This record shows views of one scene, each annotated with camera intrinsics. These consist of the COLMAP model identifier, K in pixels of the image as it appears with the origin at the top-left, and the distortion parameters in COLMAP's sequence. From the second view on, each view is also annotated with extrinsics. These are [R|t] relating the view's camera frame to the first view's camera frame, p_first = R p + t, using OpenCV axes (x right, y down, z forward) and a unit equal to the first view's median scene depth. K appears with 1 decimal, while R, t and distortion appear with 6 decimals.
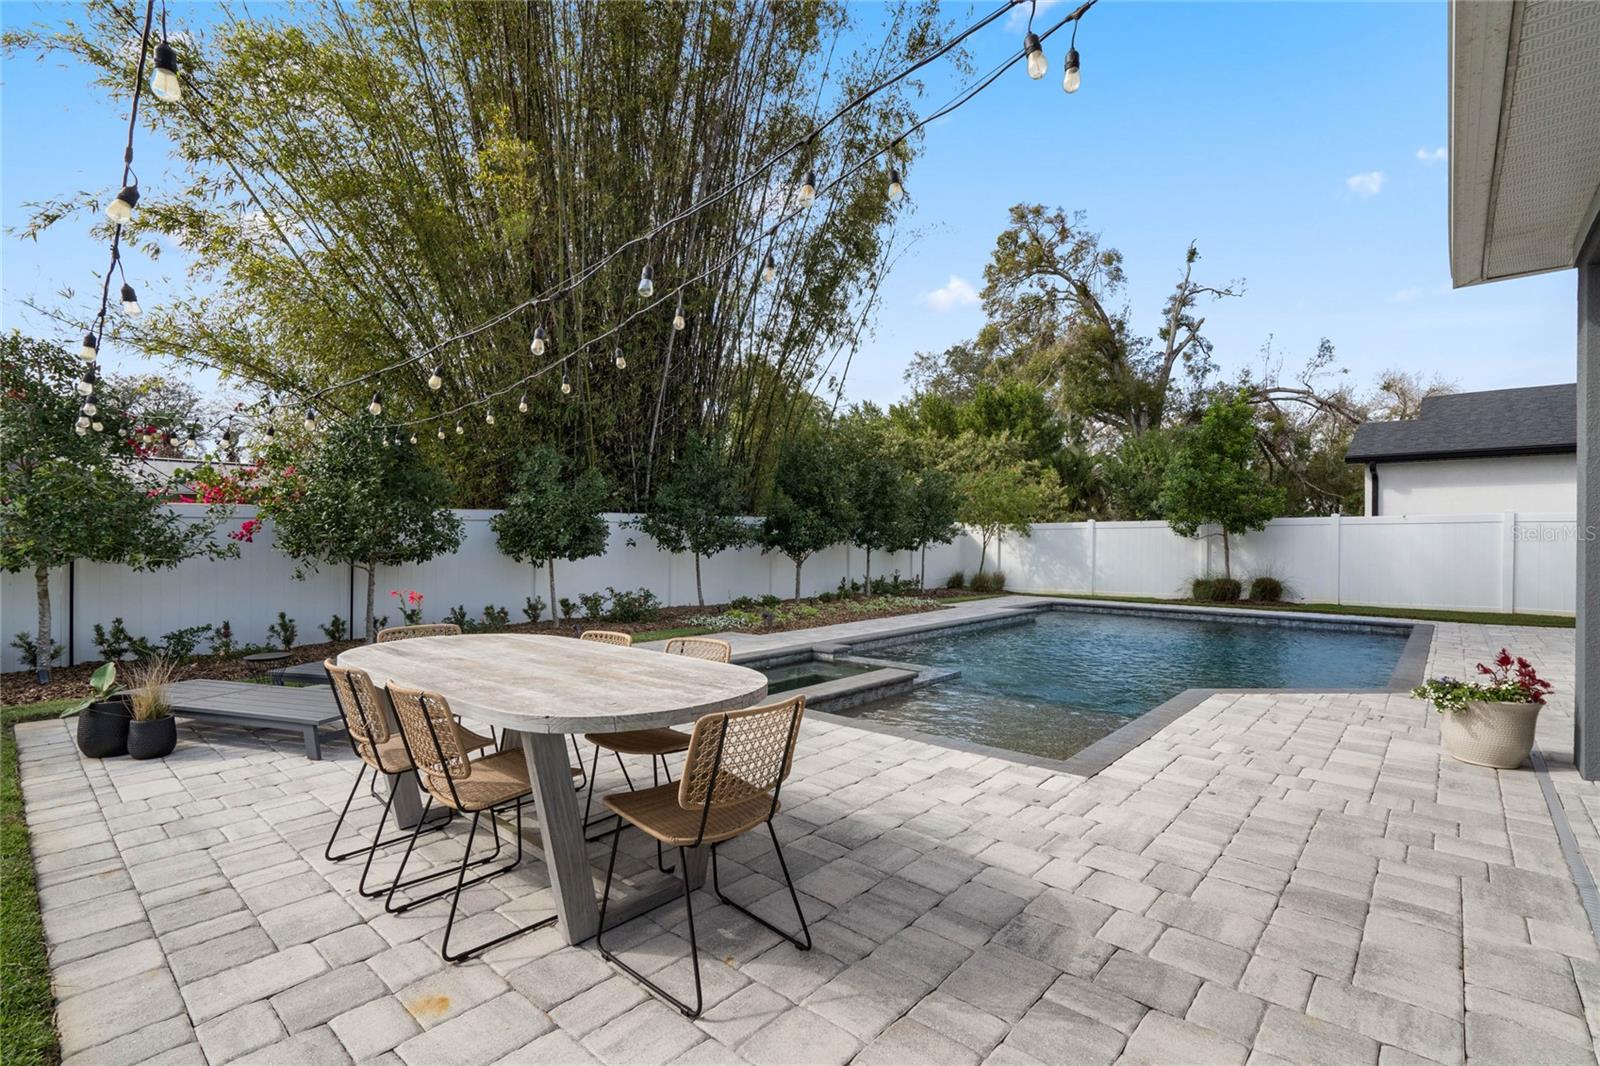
lens RADIAL K [[732.8, 0, 802.0], [0, 732.8, 541.5], [0, 0, 1]] dist [-0.001838, 0.000194]
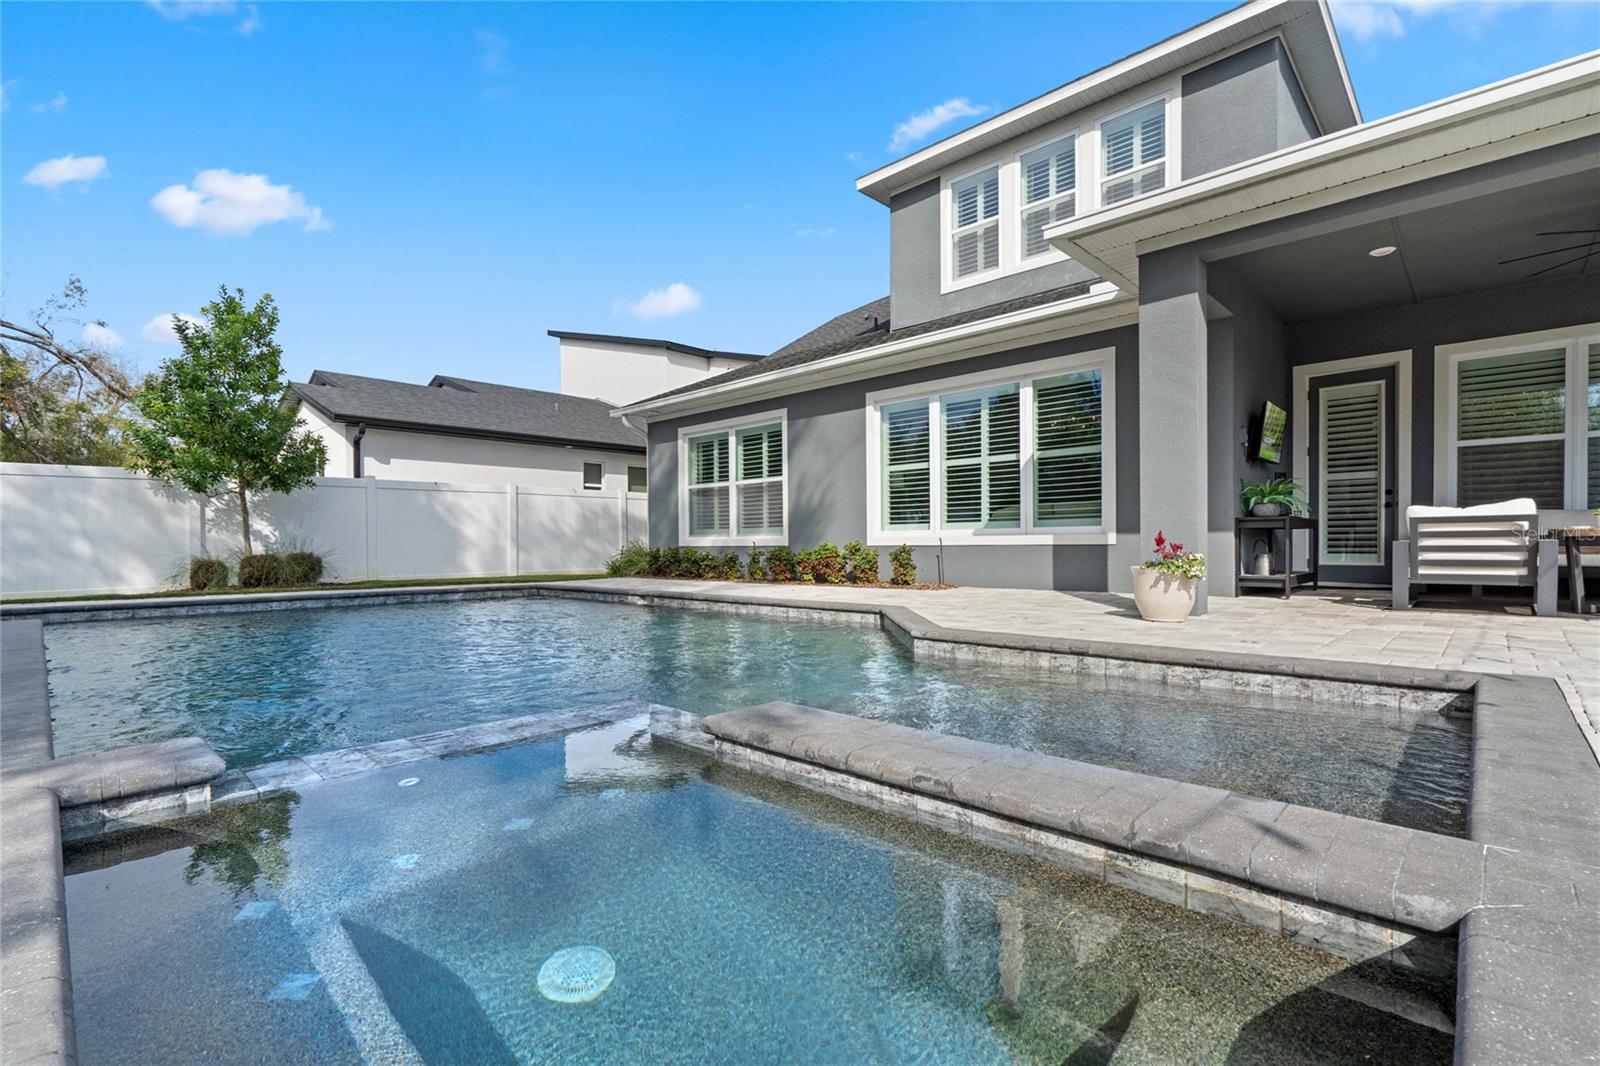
lens RADIAL K [[724.4, 0, 805.3], [0, 724.4, 561.4], [0, 0, 1]] dist [-0.001844, -0.000064]
pose [[0.033870, -0.026969, 0.999062, -0.098328], [0.011209, 0.999583, 0.026603, 0.044167], [-0.999363, 0.010297, 0.034158, 0.444371]]
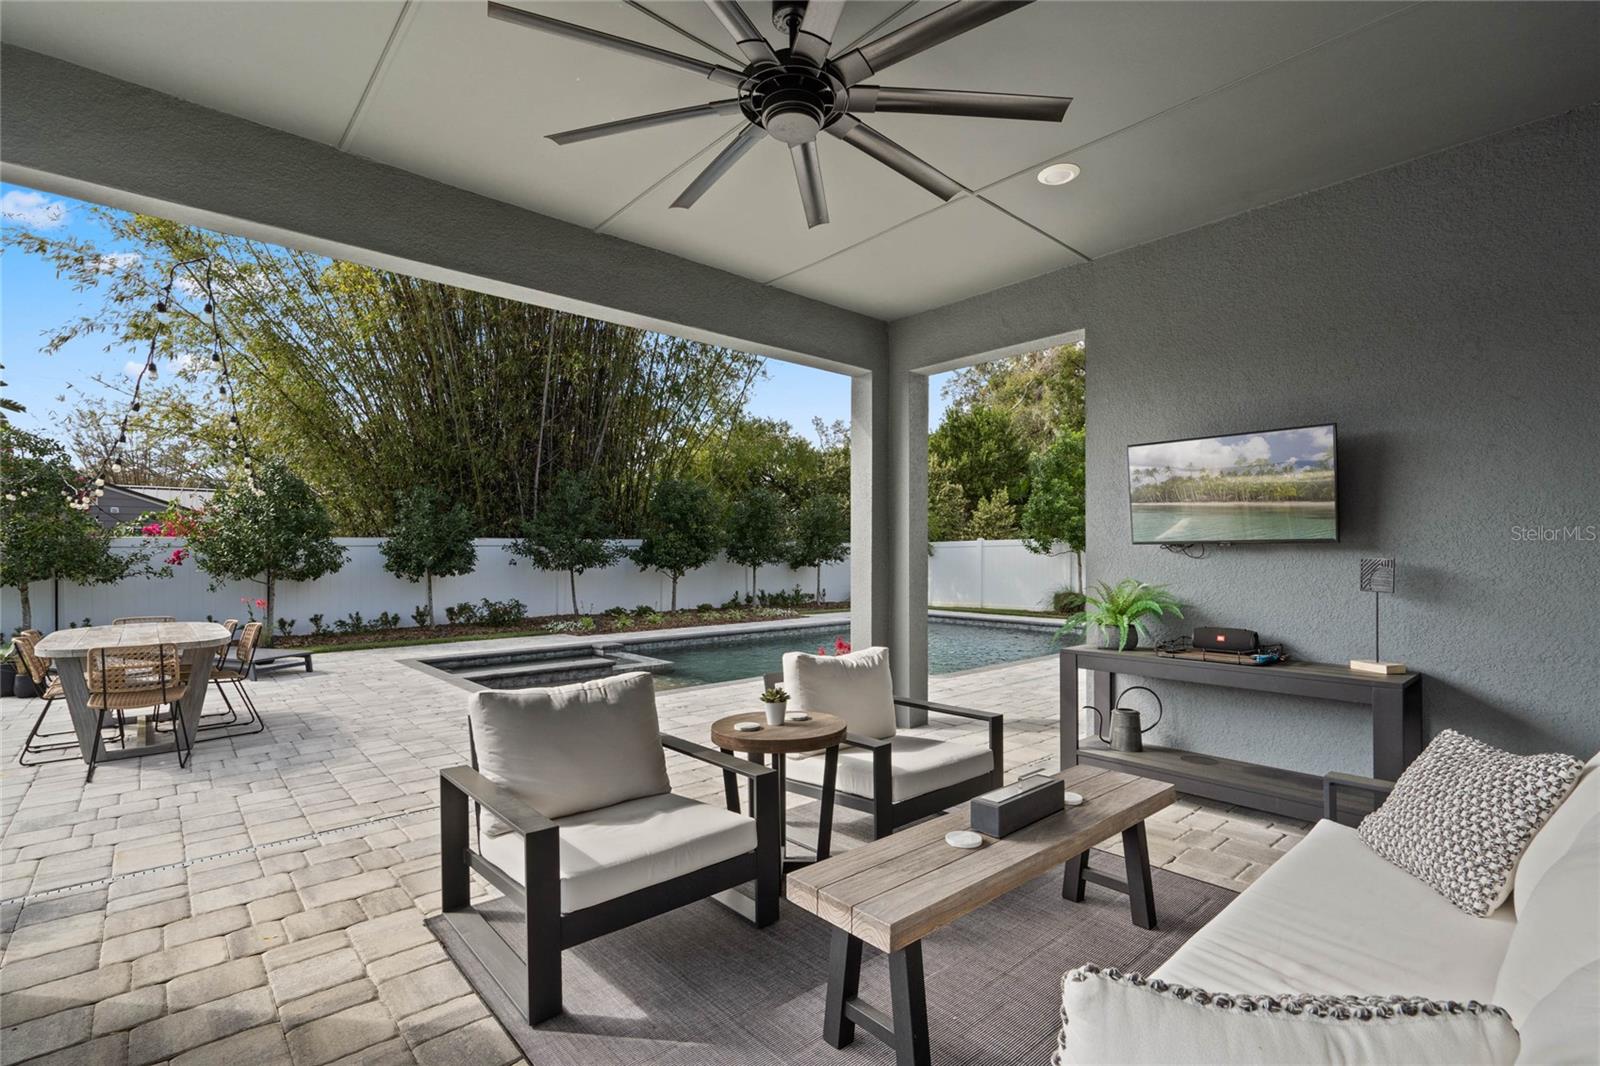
lens RADIAL K [[733.8, 0, 803.9], [0, 733.8, 550.6], [0, 0, 1]] dist [-0.001546, -0.000243]
pose [[0.993599, -0.006561, -0.112777, 0.300754], [0.005623, 0.999947, -0.008630, -0.004081], [0.112827, 0.007940, 0.993583, -0.130751]]
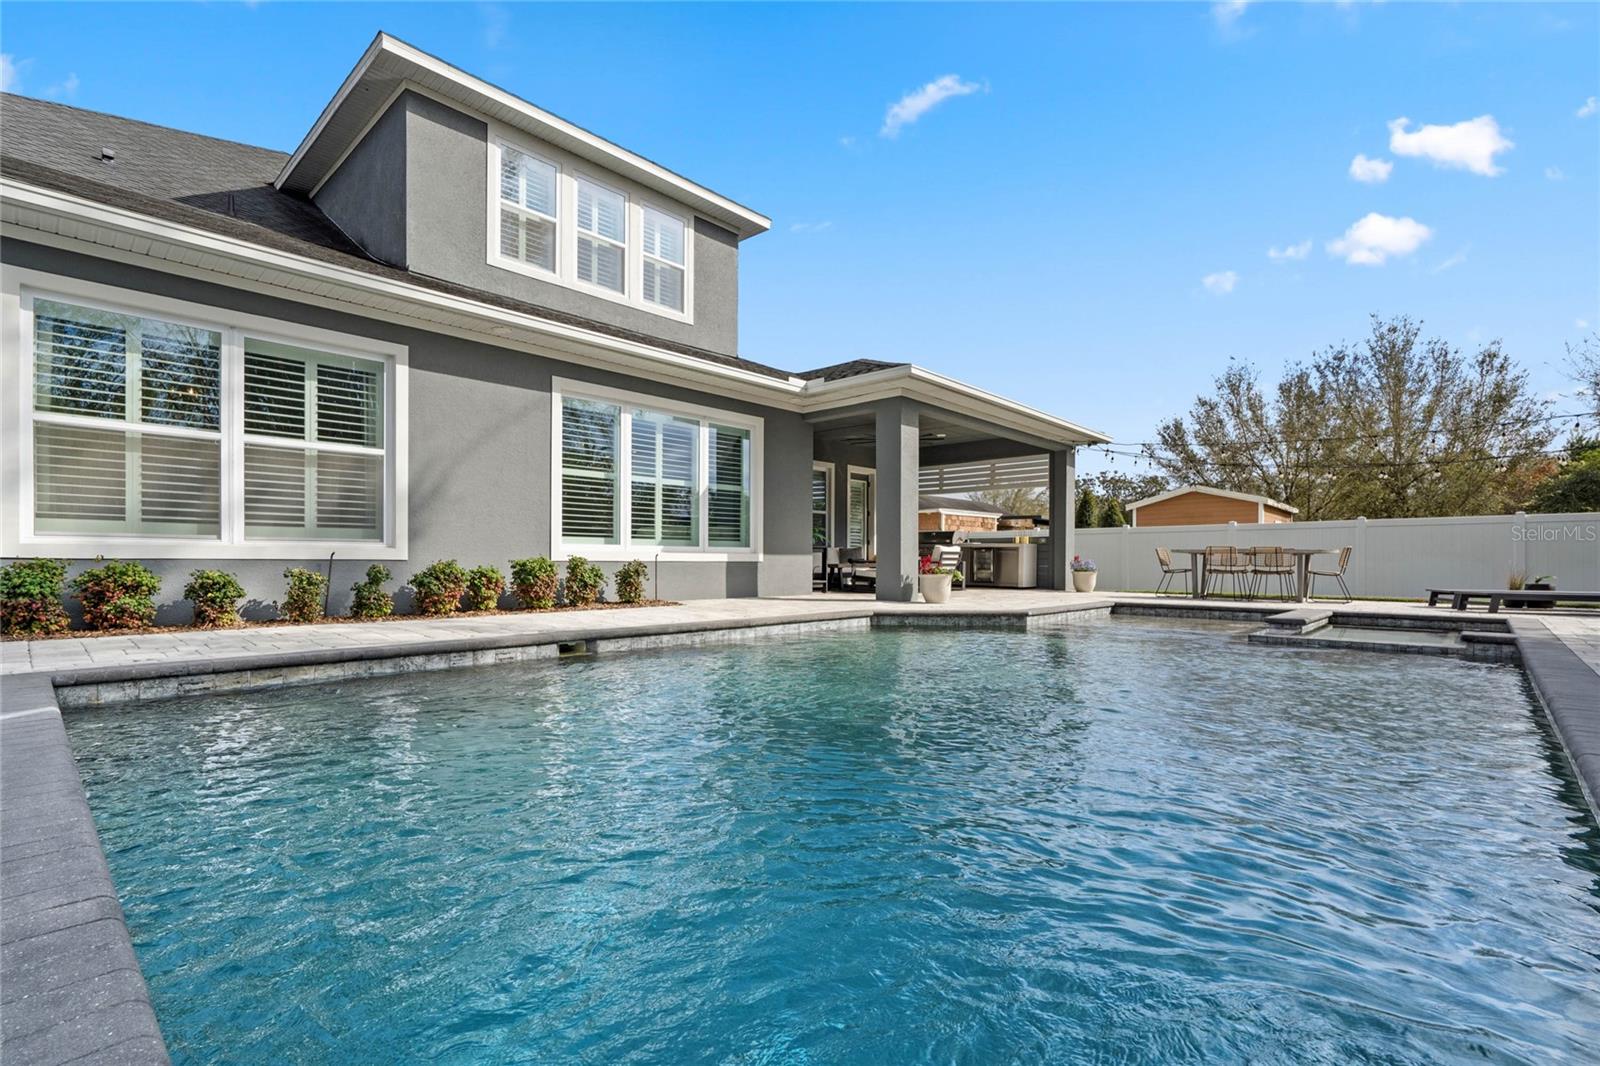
lens RADIAL K [[724.4, 0, 805.3], [0, 724.4, 561.4], [0, 0, 1]] dist [-0.001844, -0.000064]
pose [[-0.999628, -0.013295, 0.023828, 0.374750], [-0.013114, 0.999884, 0.007769, 0.041737], [-0.023928, 0.007453, -0.999686, 0.966471]]
